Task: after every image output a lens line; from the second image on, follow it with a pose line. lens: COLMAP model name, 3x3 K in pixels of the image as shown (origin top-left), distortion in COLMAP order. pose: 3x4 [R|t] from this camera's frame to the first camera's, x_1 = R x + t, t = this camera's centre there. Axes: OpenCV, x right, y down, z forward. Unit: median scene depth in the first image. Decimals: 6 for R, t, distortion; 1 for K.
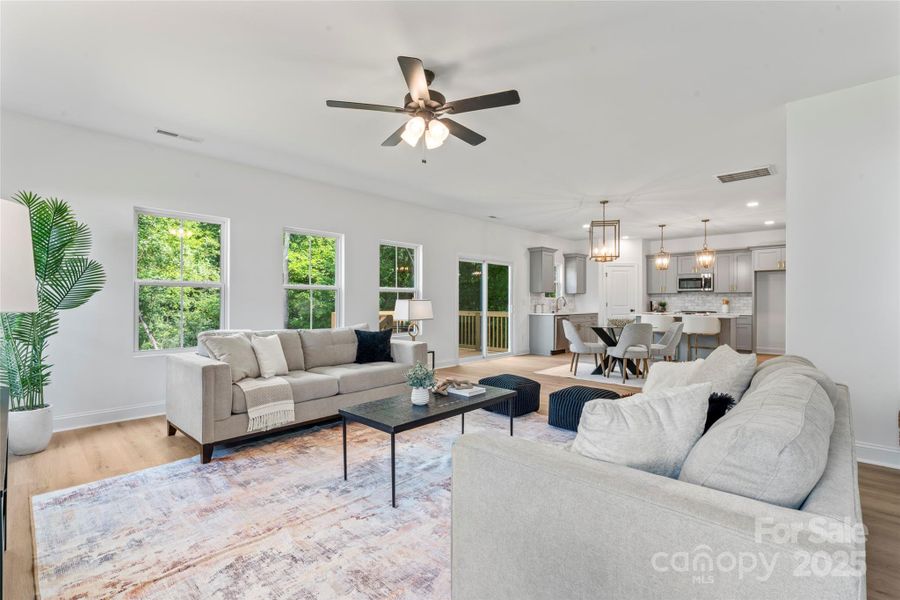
lens RADIAL K [[410.7, 0, 447.3], [0, 410.7, 301.9], [0, 0, 1]] dist [-0.000406, 0.000123]
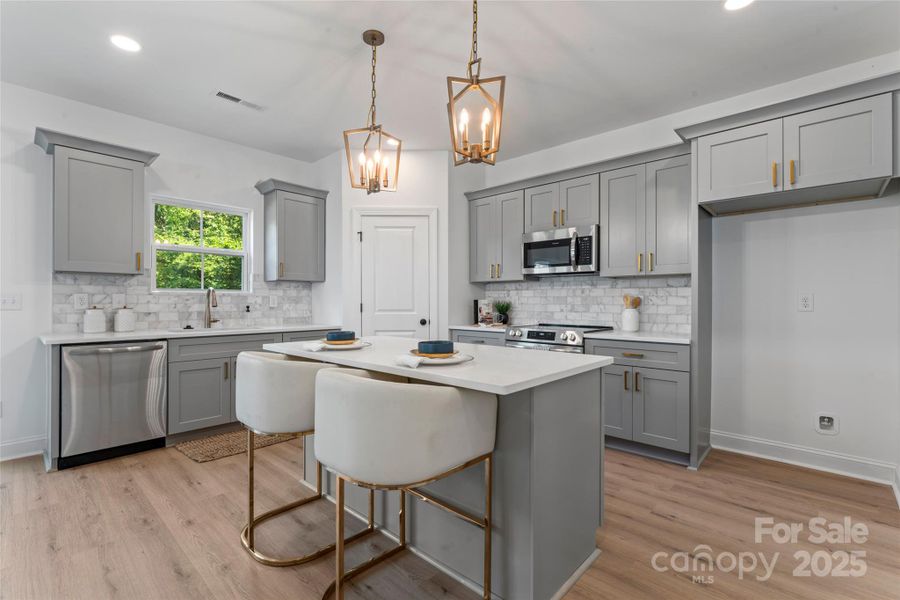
lens RADIAL K [[410.7, 0, 448.5], [0, 410.7, 301.2], [0, 0, 1]] dist [-0.000406, 0.000123]
pose [[0.999998, 0.000830, 0.001895, 0.513603], [-0.000828, 0.999999, -0.001259, 0.000187], [-0.001897, 0.001257, 0.999997, 0.631207]]
